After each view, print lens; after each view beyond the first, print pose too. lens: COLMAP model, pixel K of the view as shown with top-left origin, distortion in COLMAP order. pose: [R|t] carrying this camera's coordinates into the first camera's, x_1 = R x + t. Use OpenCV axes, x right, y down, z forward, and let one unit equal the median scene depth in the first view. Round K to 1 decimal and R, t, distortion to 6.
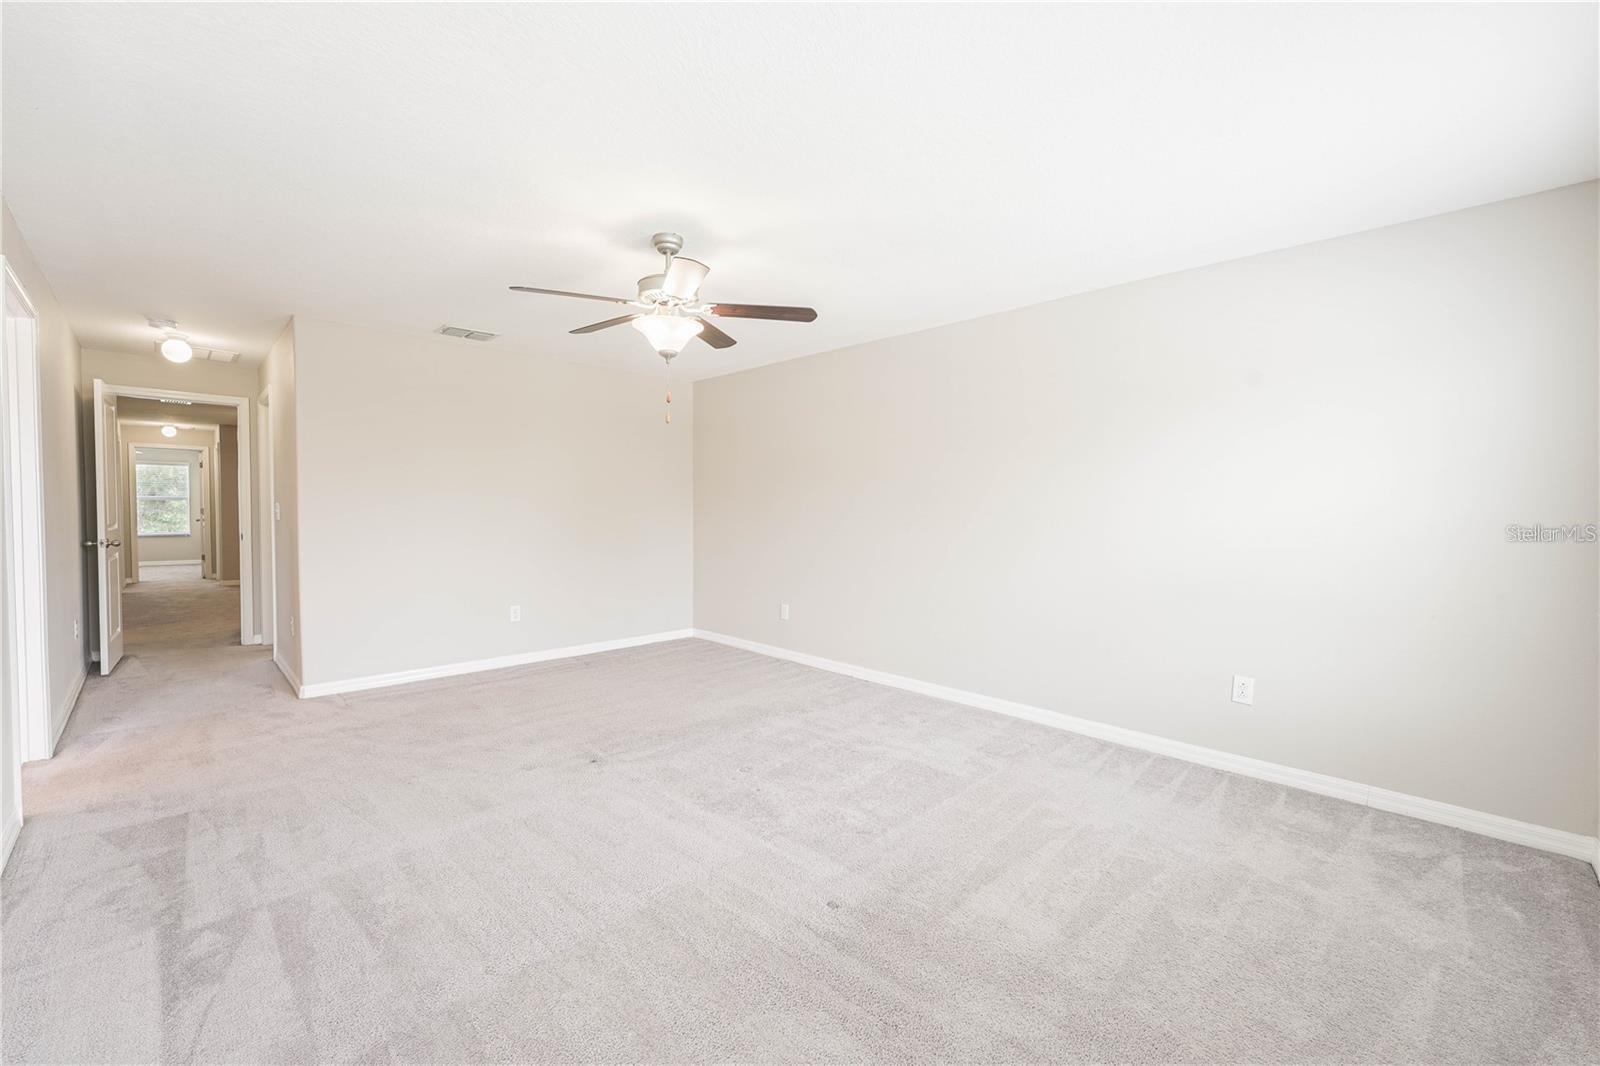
lens RADIAL K [[645.4, 0, 794.3], [0, 645.4, 529.0], [0, 0, 1]] dist [-0.001344, 0.000070]
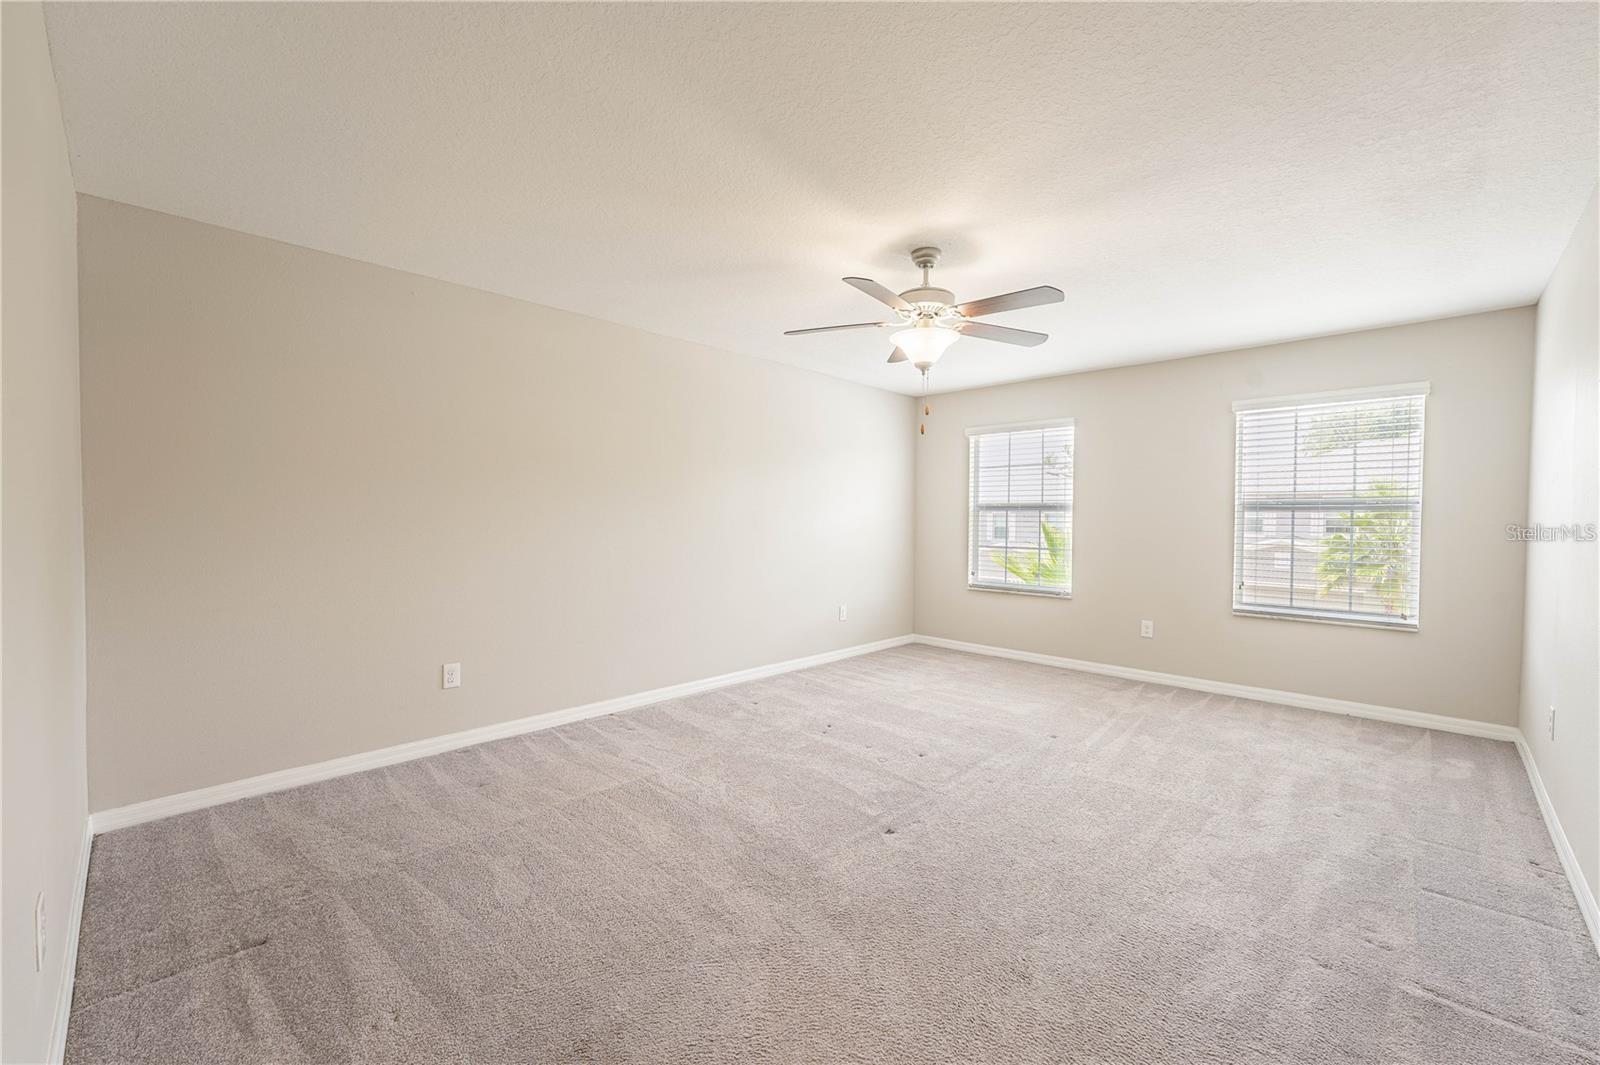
lens RADIAL K [[645.4, 0, 794.3], [0, 645.4, 528.5], [0, 0, 1]] dist [-0.001344, 0.000070]
pose [[-0.025467, -0.023354, 0.999403, -1.008194], [0.023737, 0.999431, 0.023960, -0.037741], [-0.999394, 0.024333, -0.024898, 1.030171]]
